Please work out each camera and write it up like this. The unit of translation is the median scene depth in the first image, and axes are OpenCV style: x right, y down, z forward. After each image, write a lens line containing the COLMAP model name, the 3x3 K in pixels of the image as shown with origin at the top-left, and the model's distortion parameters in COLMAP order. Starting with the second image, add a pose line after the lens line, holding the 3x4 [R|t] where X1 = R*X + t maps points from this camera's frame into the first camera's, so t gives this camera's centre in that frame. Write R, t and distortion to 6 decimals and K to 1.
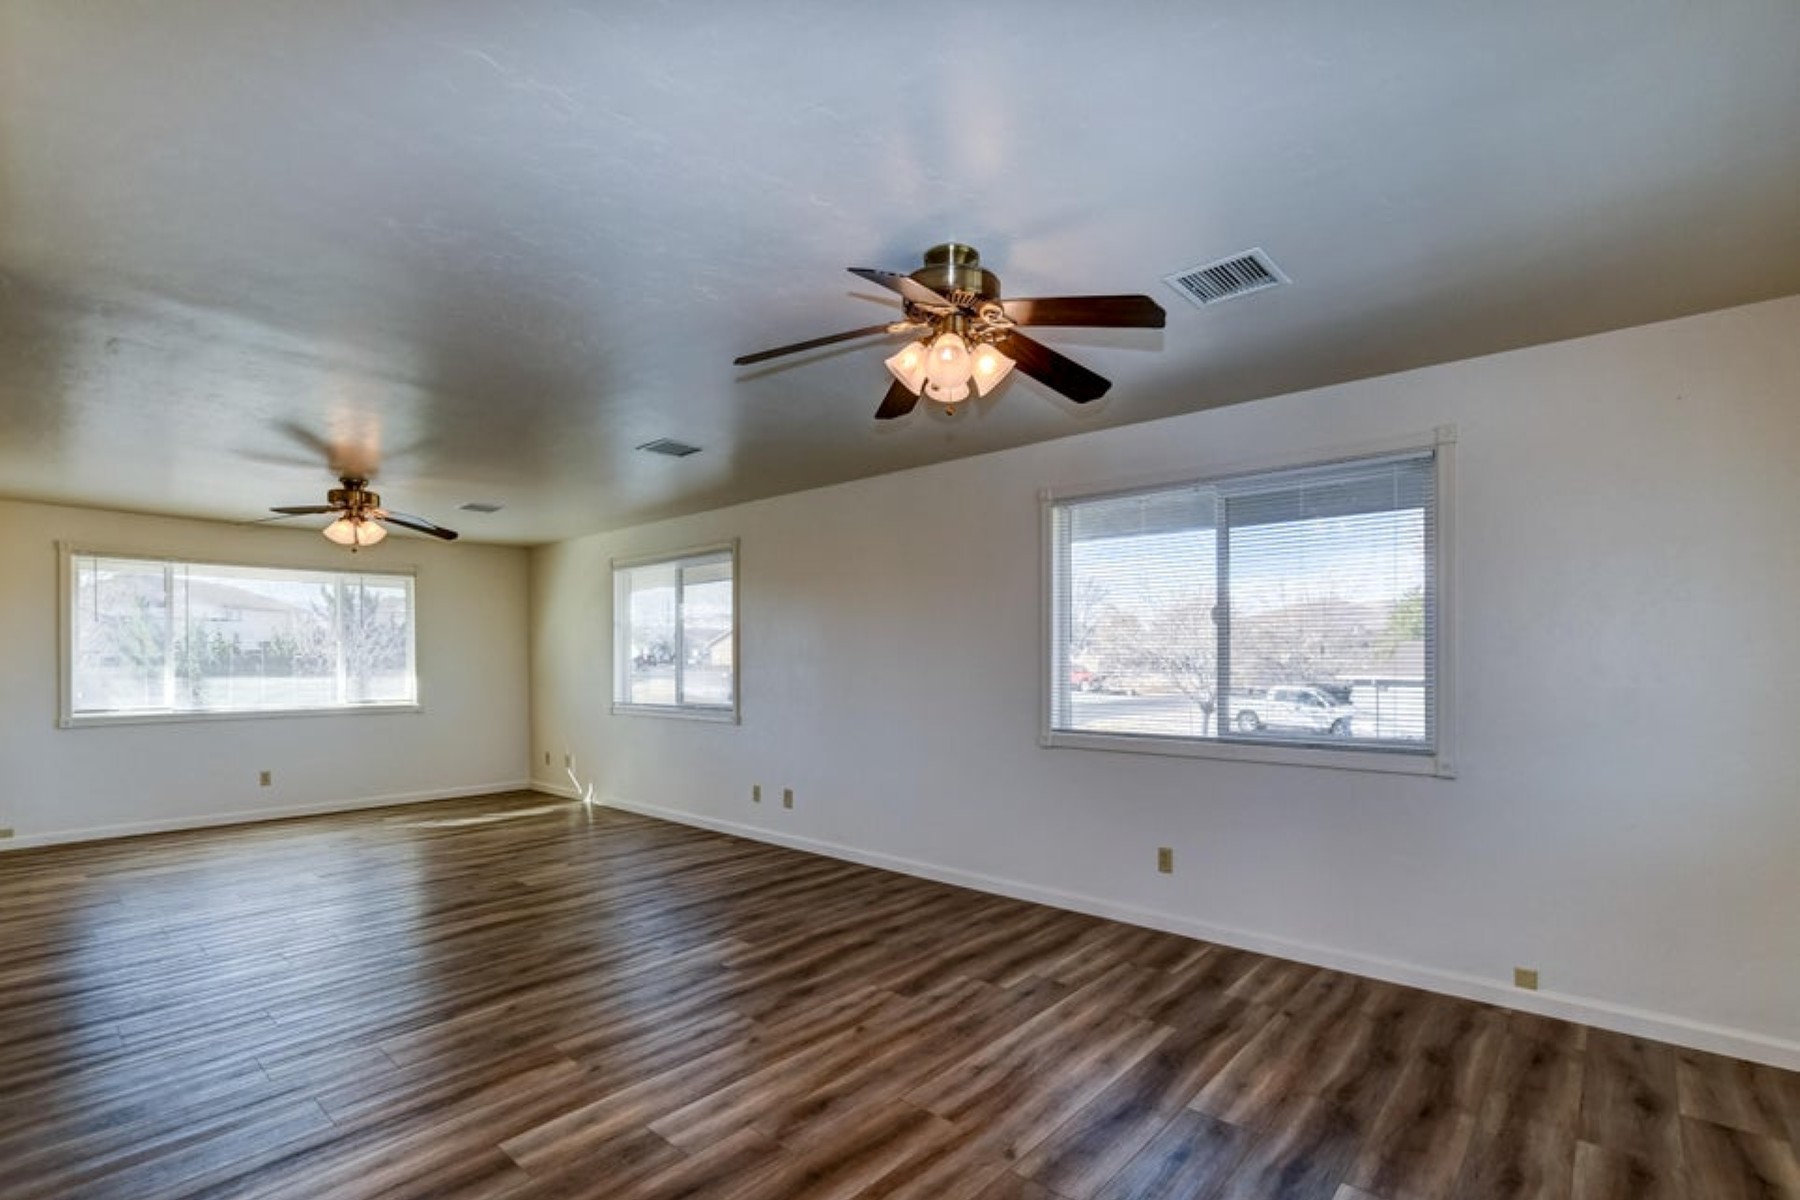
lens RADIAL K [[821.9, 0, 913.1], [0, 821.9, 668.2], [0, 0, 1]] dist [-0.005039, -0.000159]
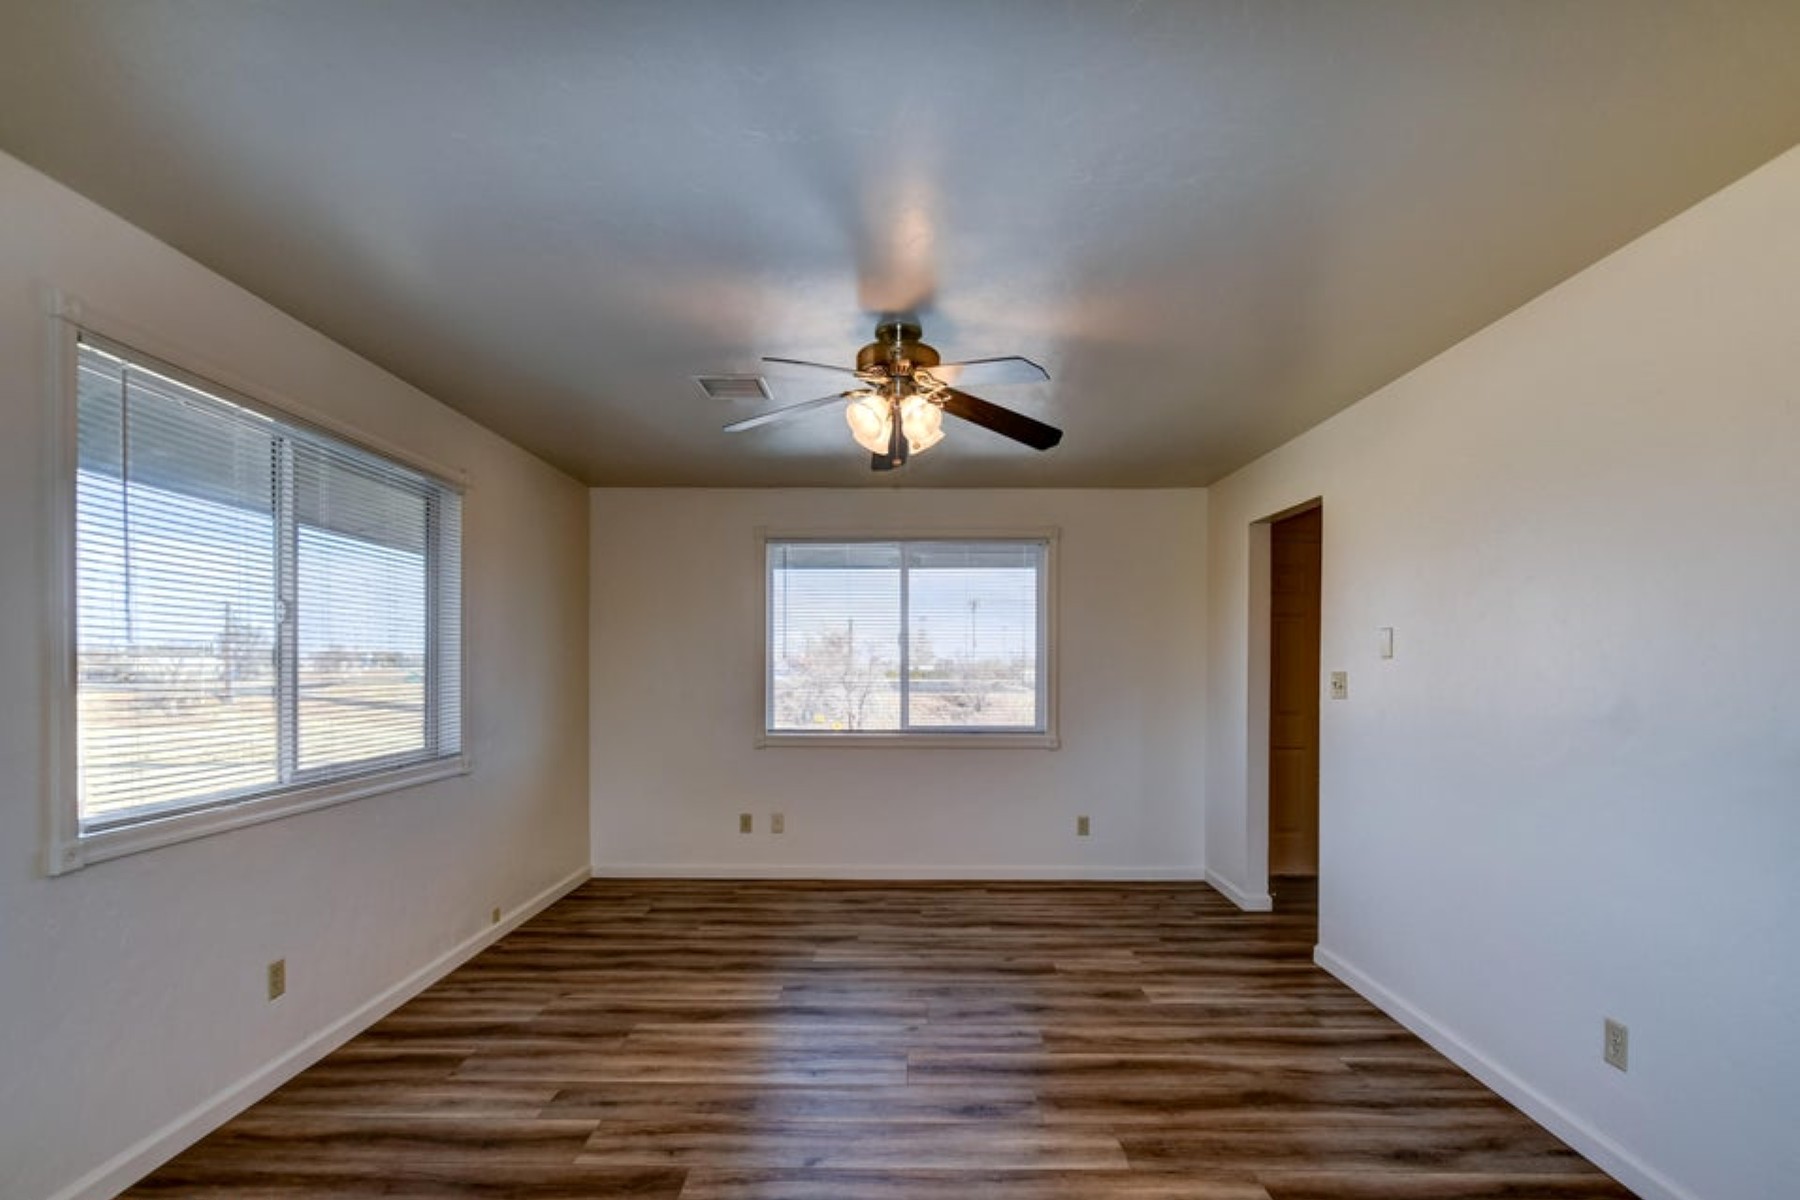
lens RADIAL K [[821.9, 0, 913.1], [0, 821.9, 668.2], [0, 0, 1]] dist [-0.005039, -0.000159]
pose [[-0.649131, 0.000431, 0.760677, -0.799614], [0.010786, 0.999905, 0.008638, -0.013614], [-0.760601, 0.013812, -0.649073, 1.636167]]
